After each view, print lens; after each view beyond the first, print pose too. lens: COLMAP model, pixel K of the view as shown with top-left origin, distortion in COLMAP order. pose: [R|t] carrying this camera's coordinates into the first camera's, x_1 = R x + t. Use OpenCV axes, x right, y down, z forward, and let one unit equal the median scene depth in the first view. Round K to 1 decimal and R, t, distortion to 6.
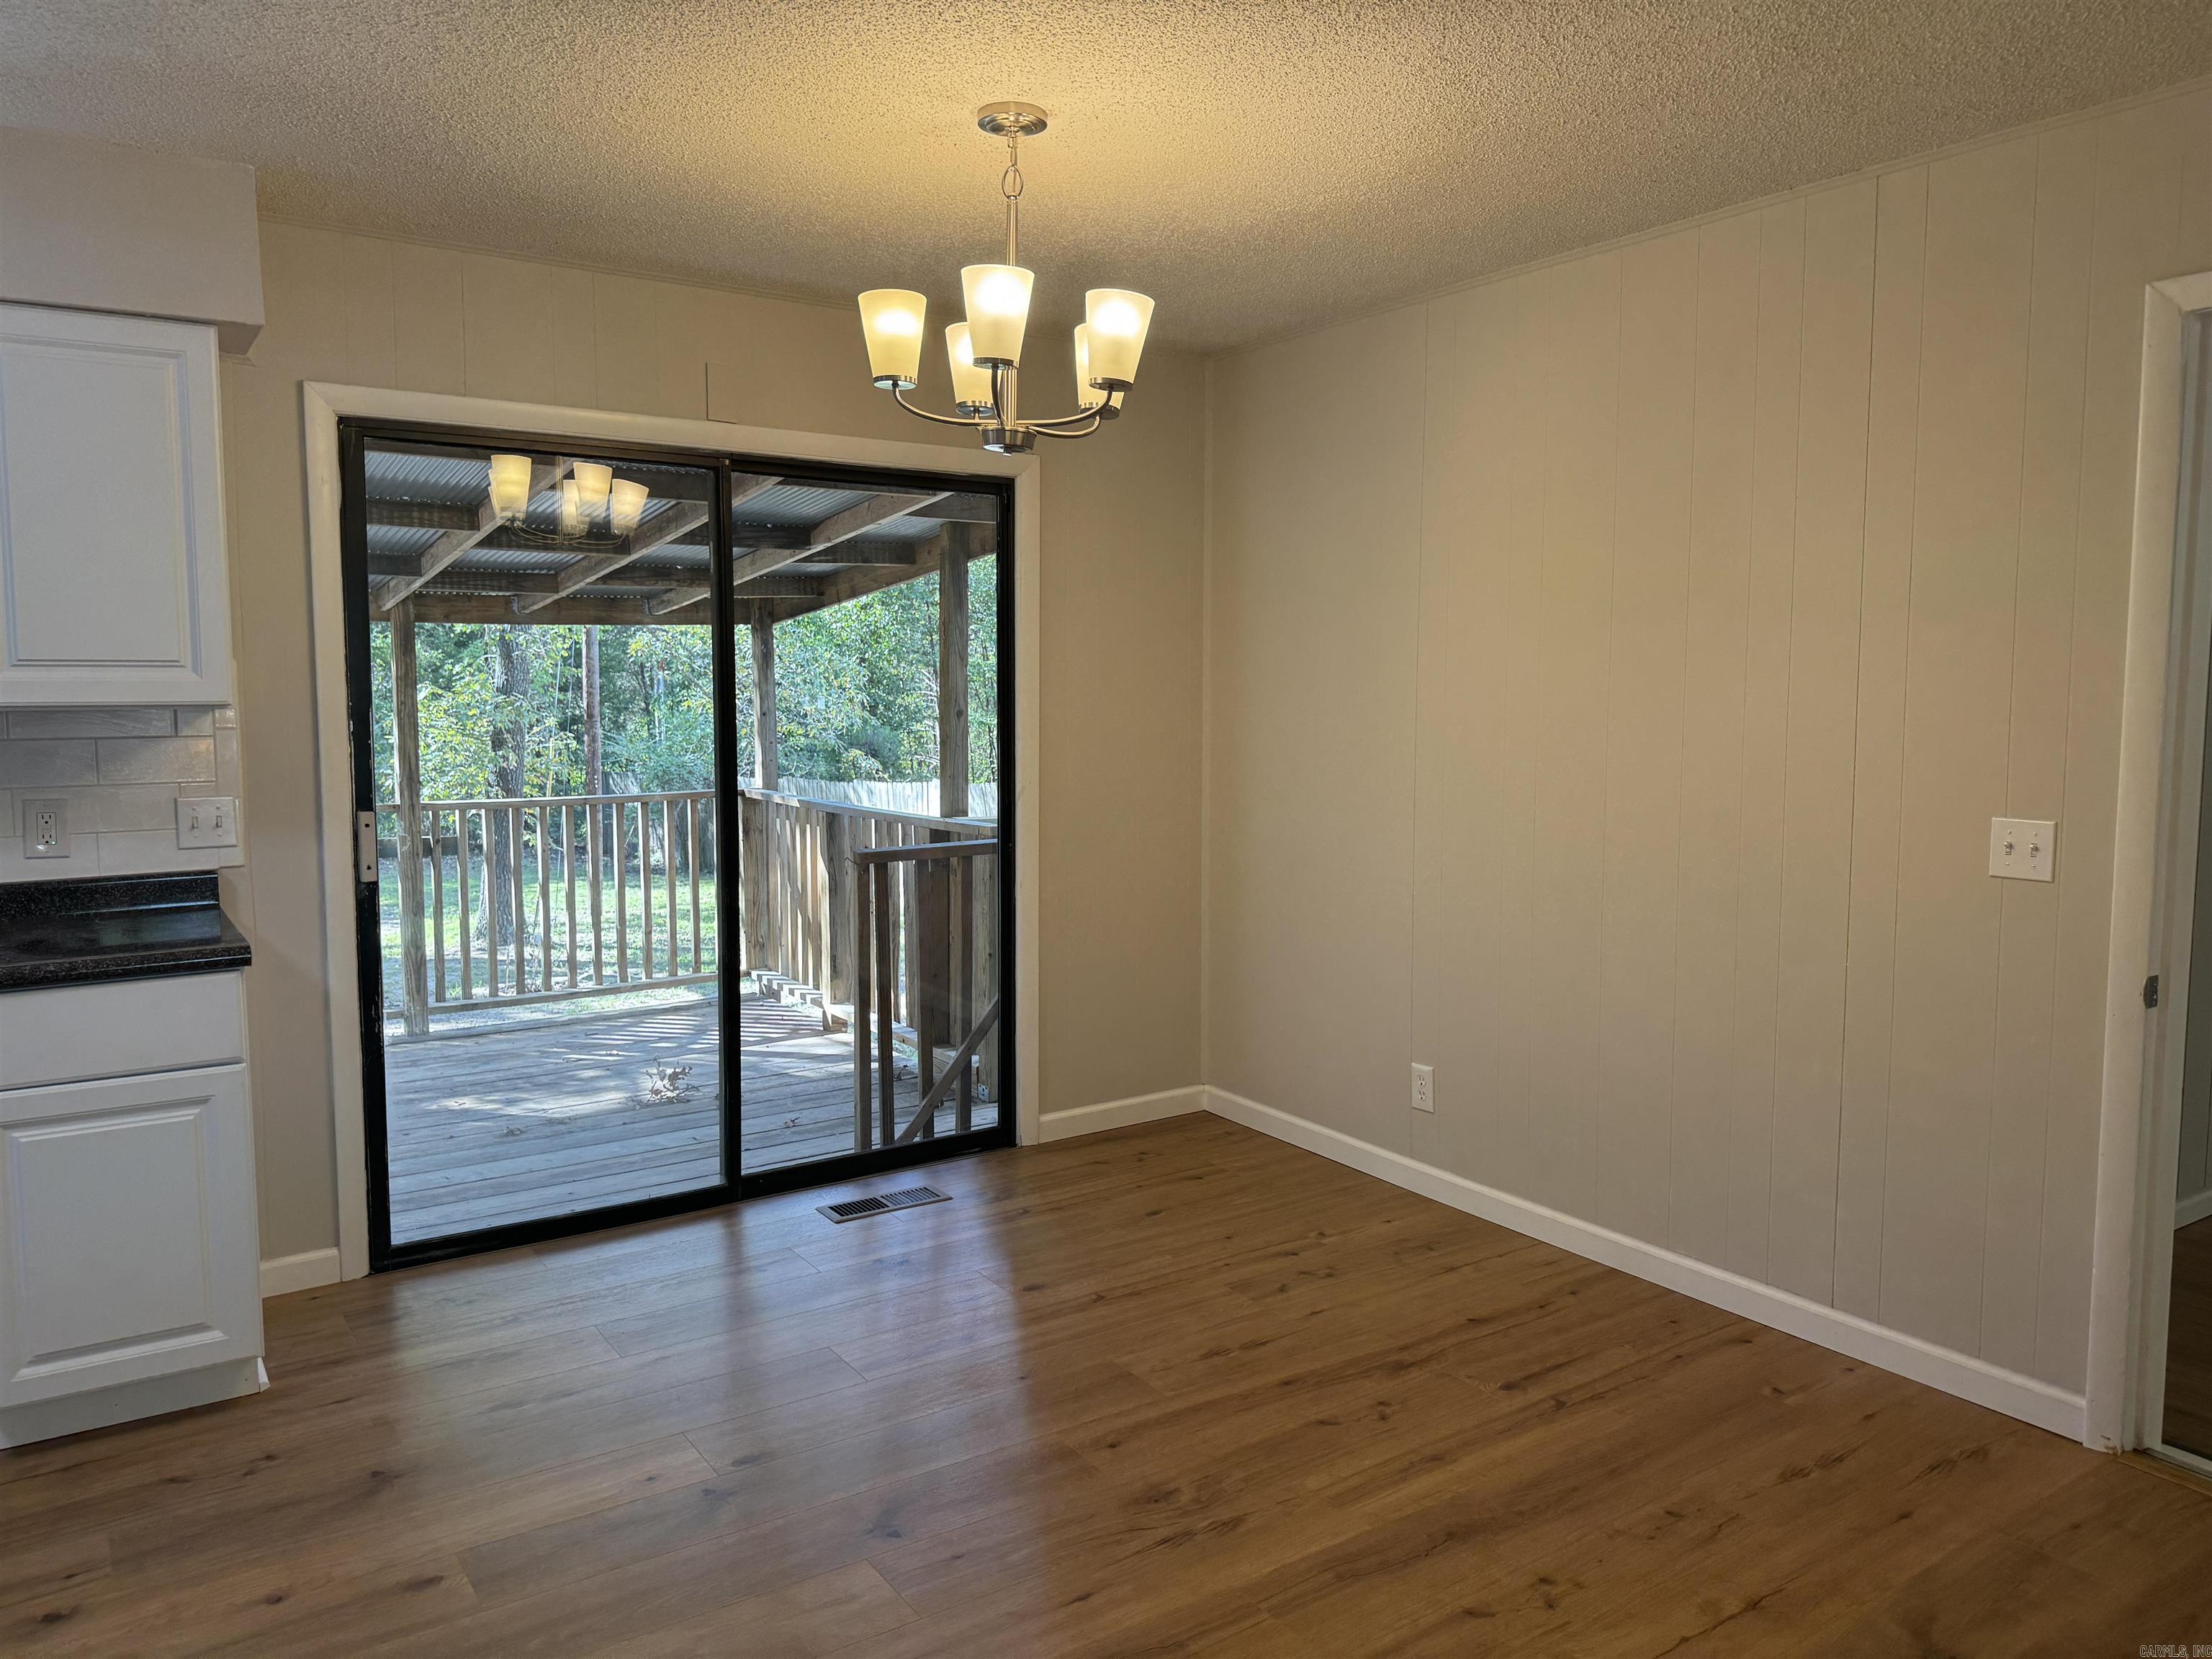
lens RADIAL K [[1534.7, 0, 1117.8], [0, 1534.7, 846.4], [0, 0, 1]] dist [0.010306, -0.023616]
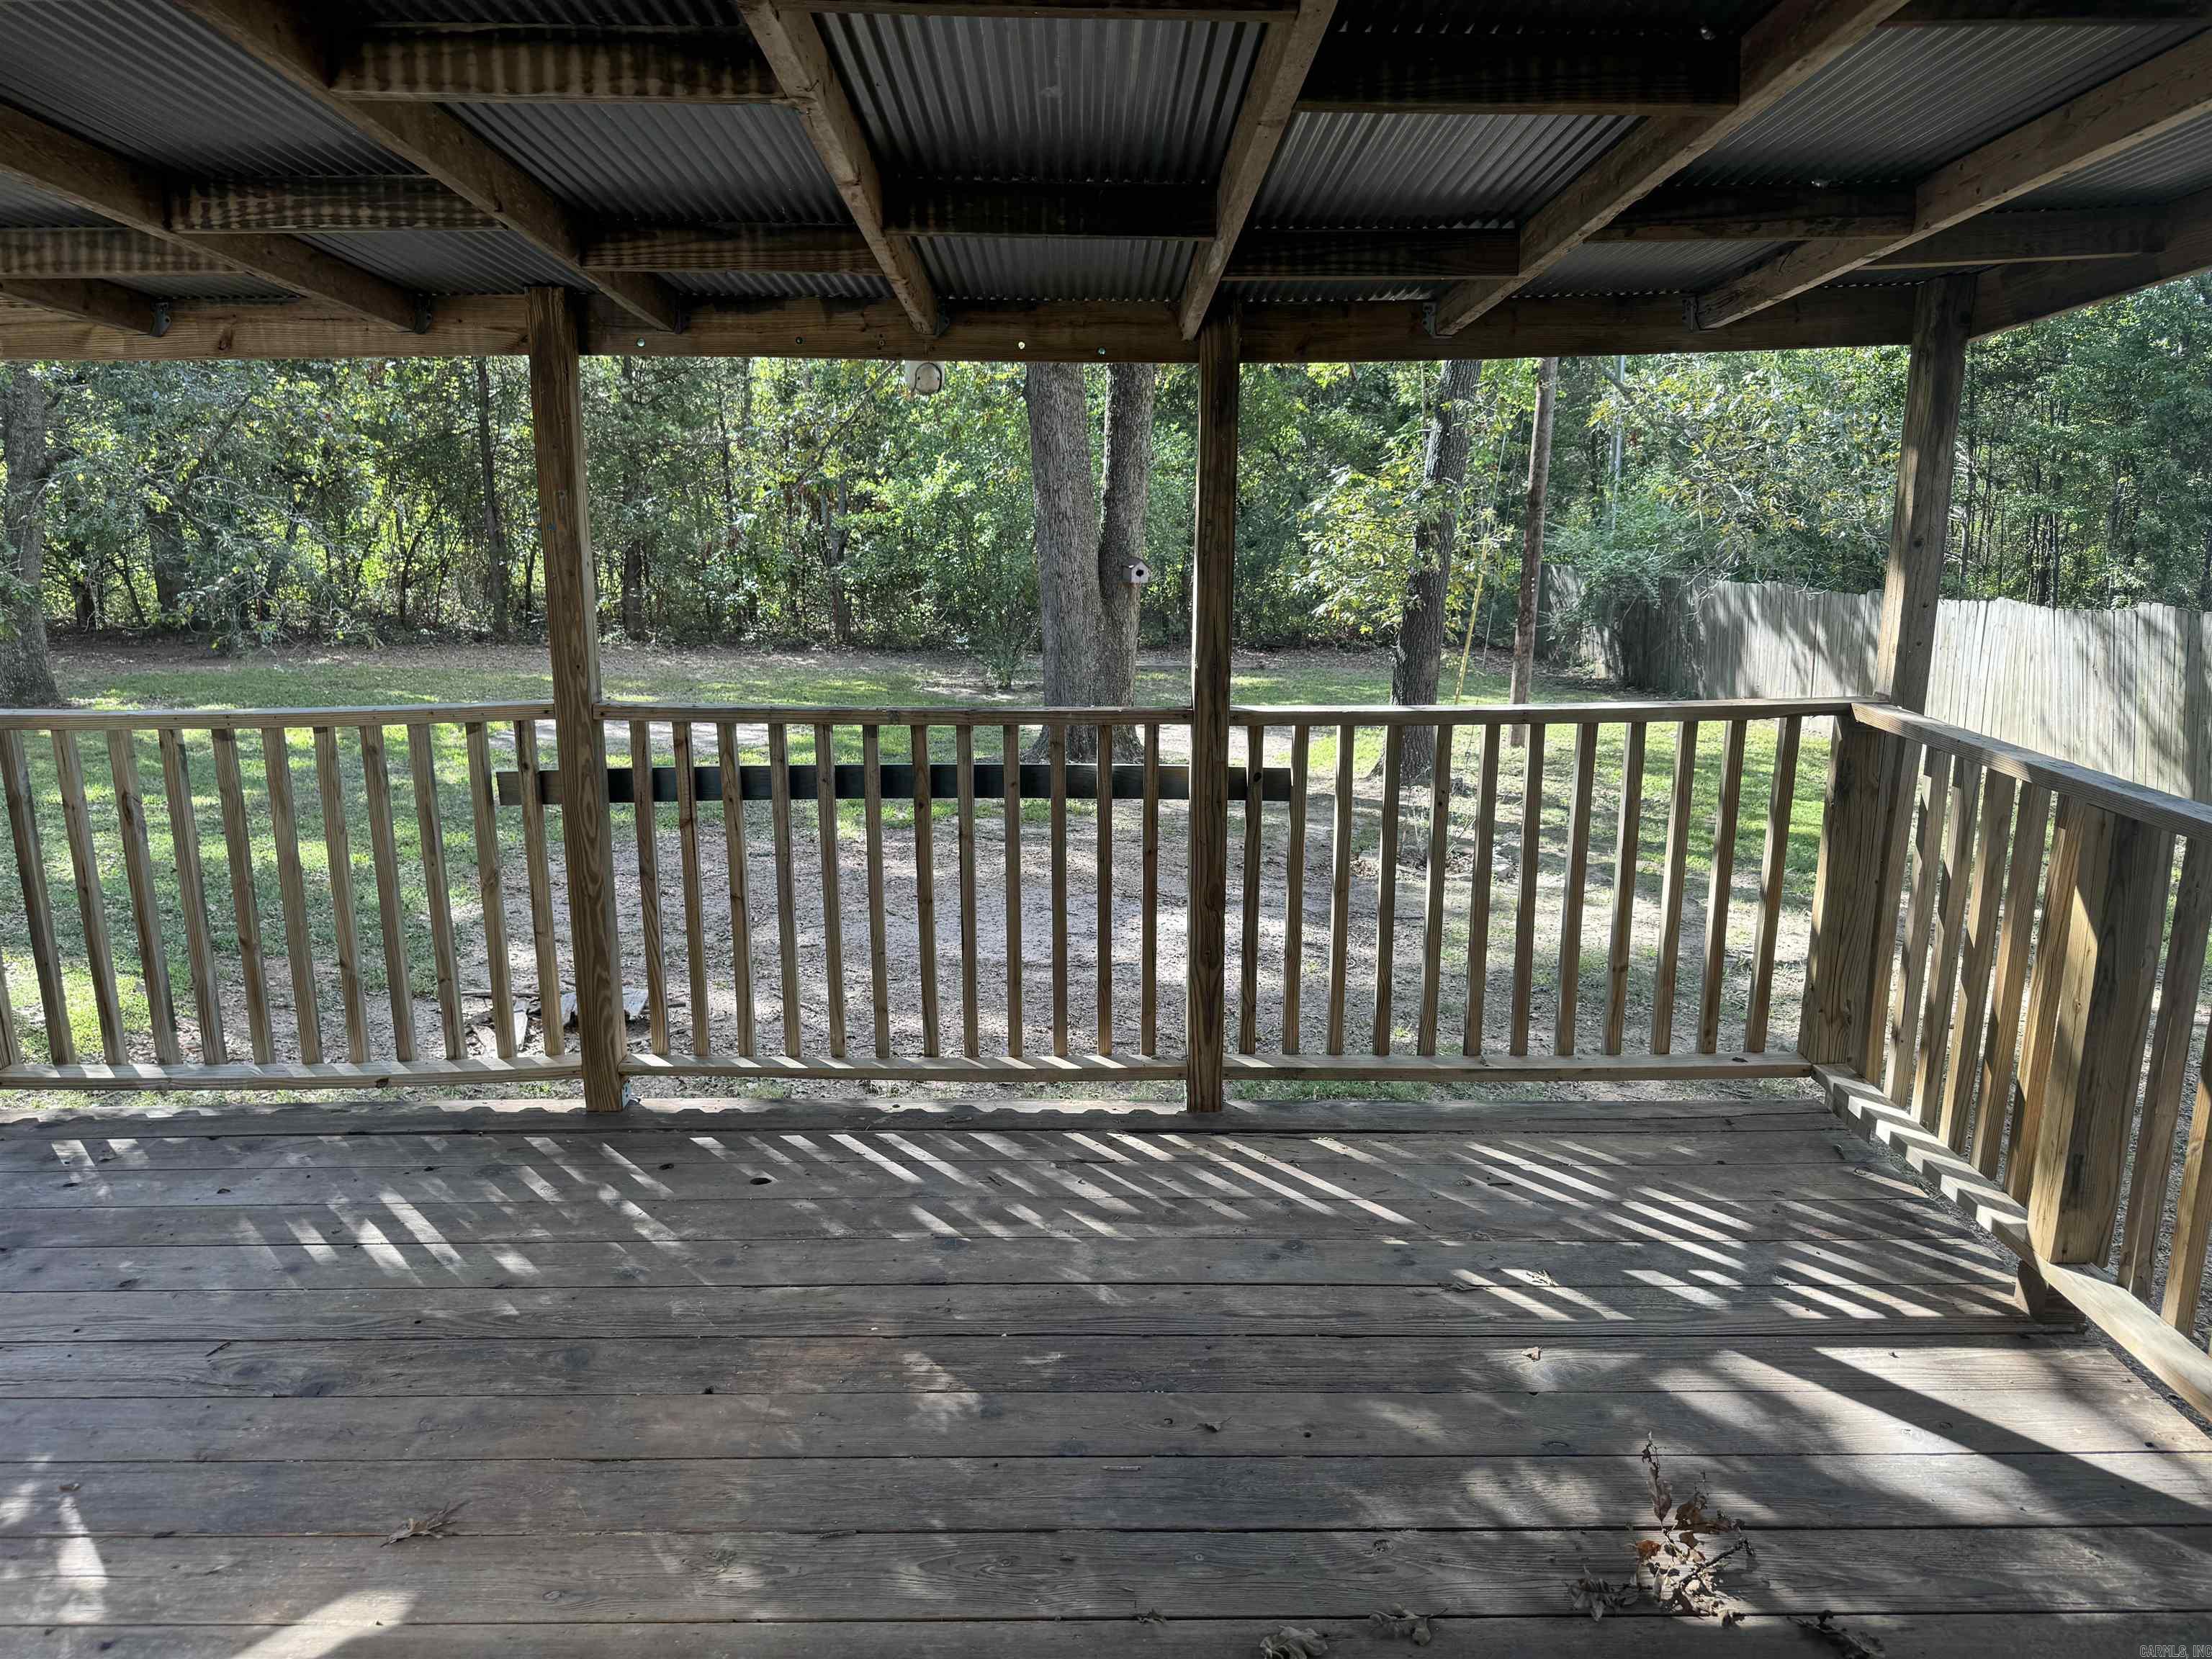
lens RADIAL K [[1547.3, 0, 1106.0], [0, 1547.3, 829.5], [0, 0, 1]] dist [0.100976, -0.105953]
pose [[0.831330, 0.127488, -0.540959, -0.070978], [-0.058285, 0.987967, 0.143263, -0.023144], [0.552714, -0.087569, 0.828757, 0.196569]]
